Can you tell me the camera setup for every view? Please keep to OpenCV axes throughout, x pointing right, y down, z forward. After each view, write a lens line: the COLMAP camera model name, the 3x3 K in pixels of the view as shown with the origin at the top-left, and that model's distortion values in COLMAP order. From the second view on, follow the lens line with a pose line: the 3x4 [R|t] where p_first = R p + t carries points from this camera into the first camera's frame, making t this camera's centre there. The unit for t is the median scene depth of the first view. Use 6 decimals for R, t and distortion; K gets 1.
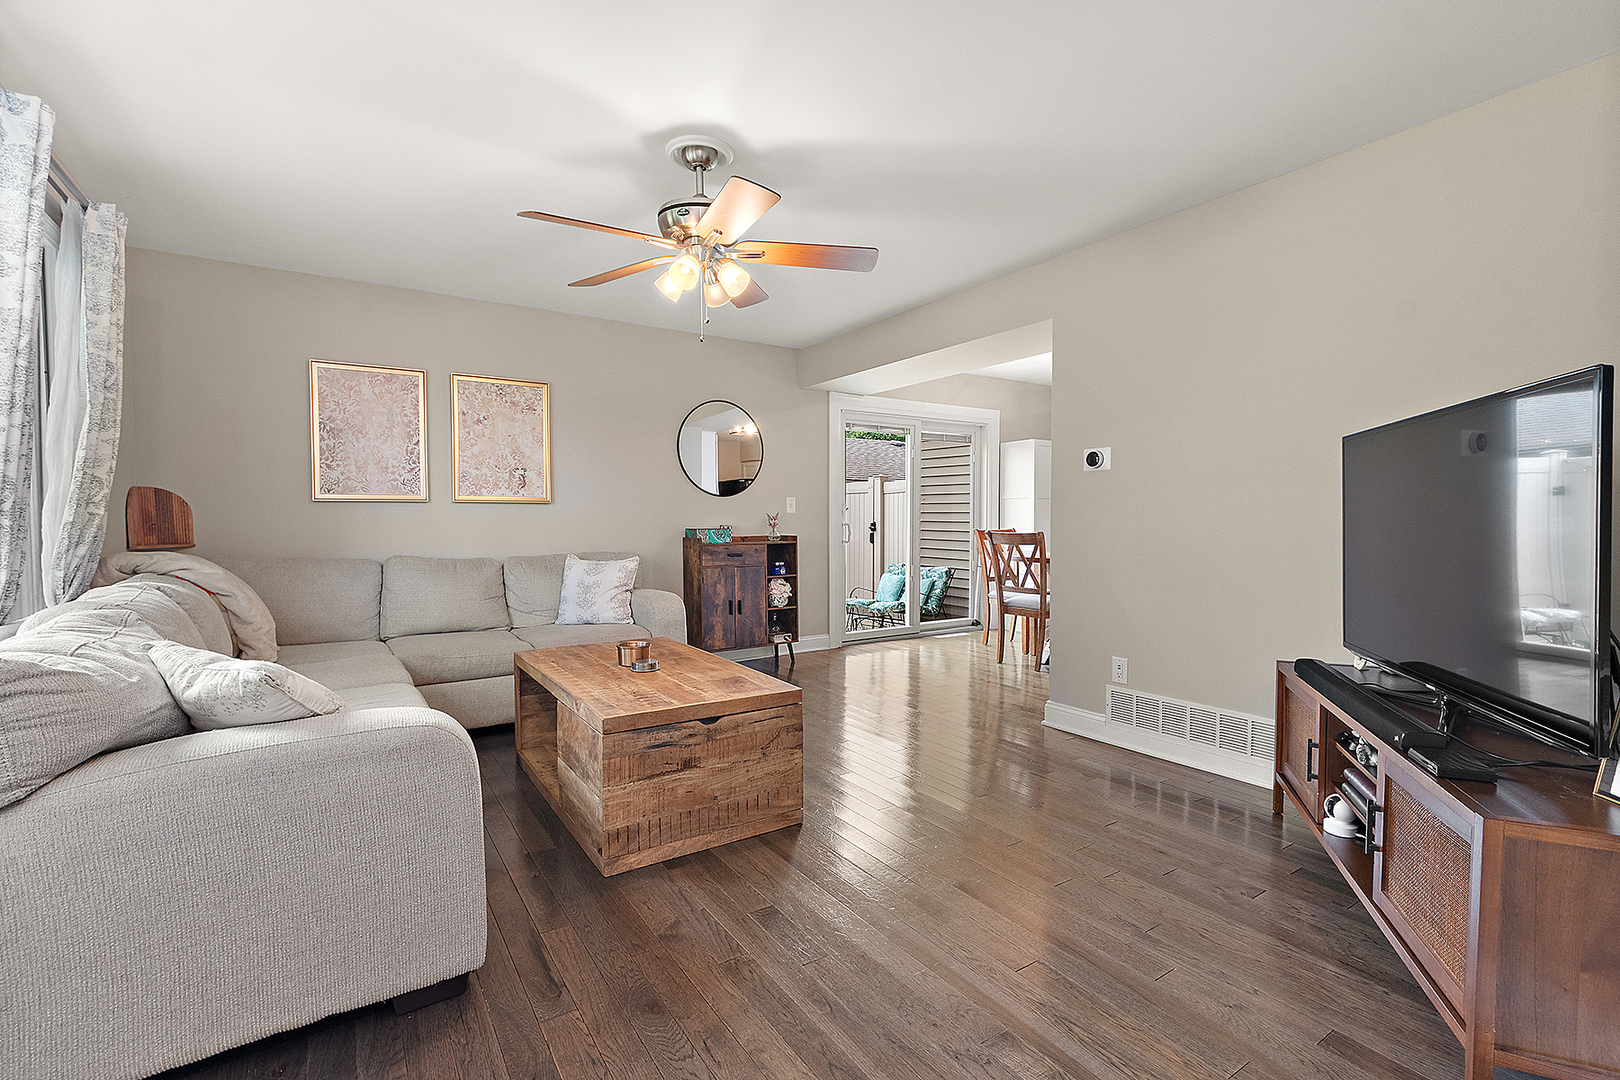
lens RADIAL K [[721.2, 0, 807.7], [0, 721.2, 538.3], [0, 0, 1]] dist [-0.005967, -0.000603]
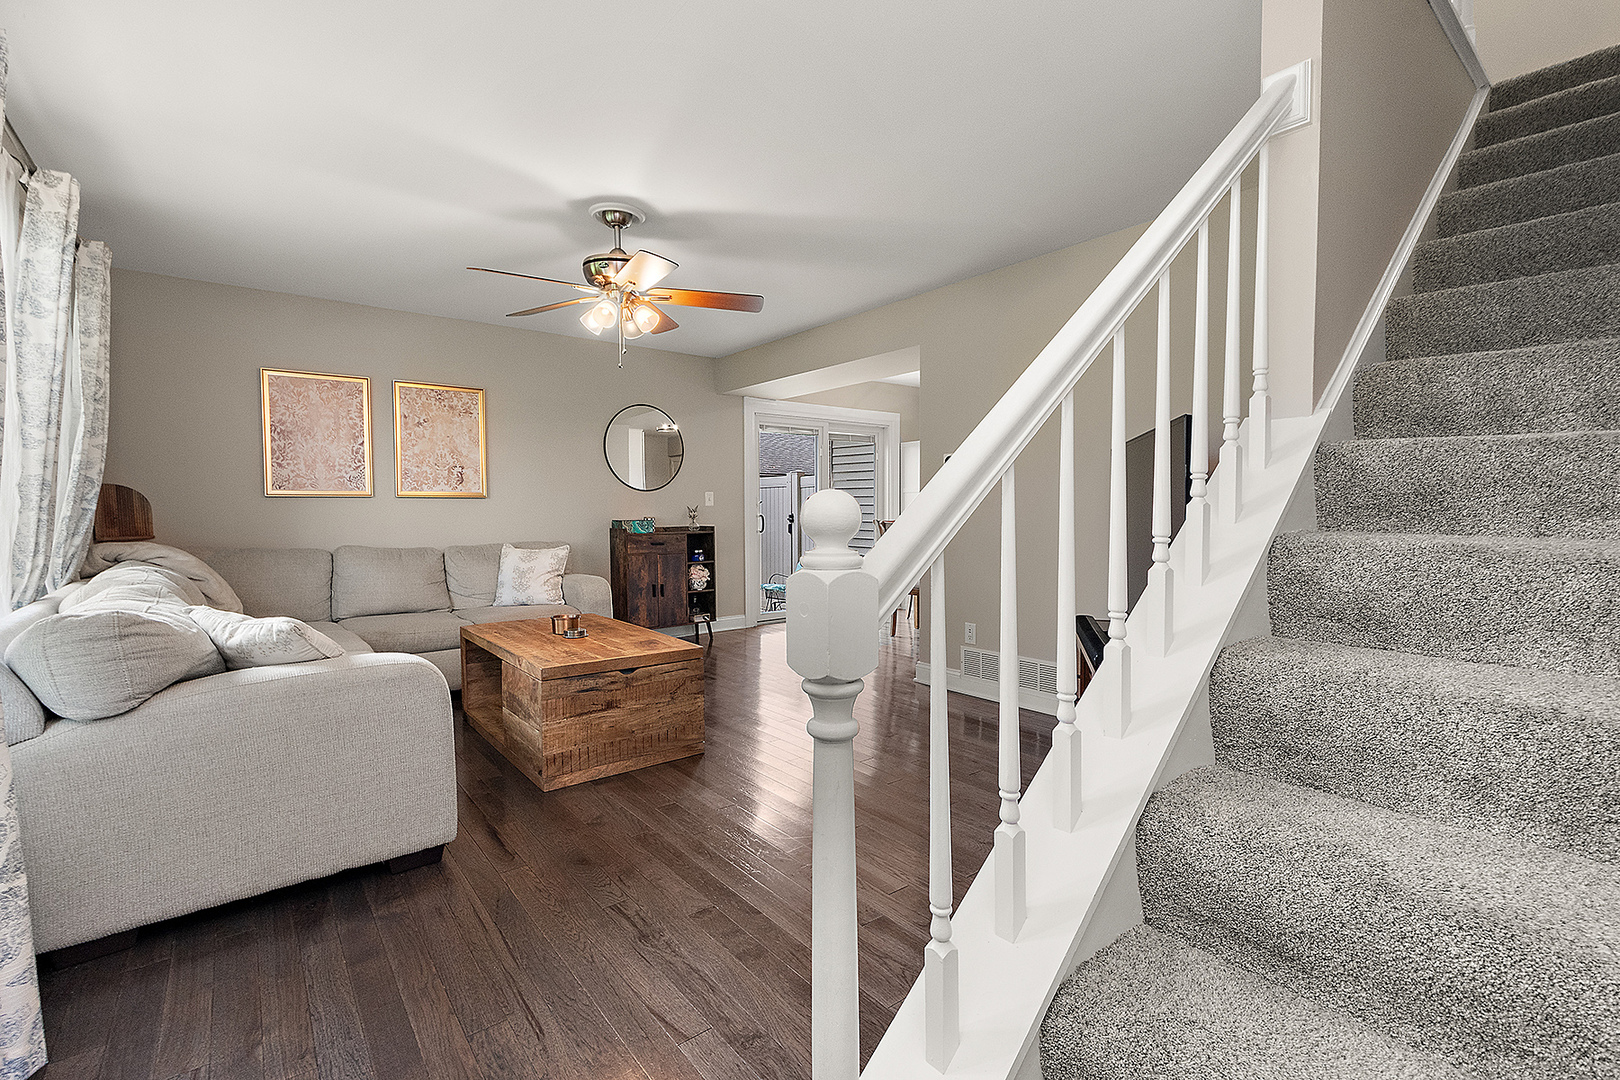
lens RADIAL K [[721.2, 0, 811.8], [0, 721.2, 536.4], [0, 0, 1]] dist [-0.005967, -0.000603]
pose [[0.995461, -0.006001, 0.094985, 0.059654], [0.005140, 0.999943, 0.009308, 0.005022], [-0.095036, -0.008778, 0.995435, -0.258655]]
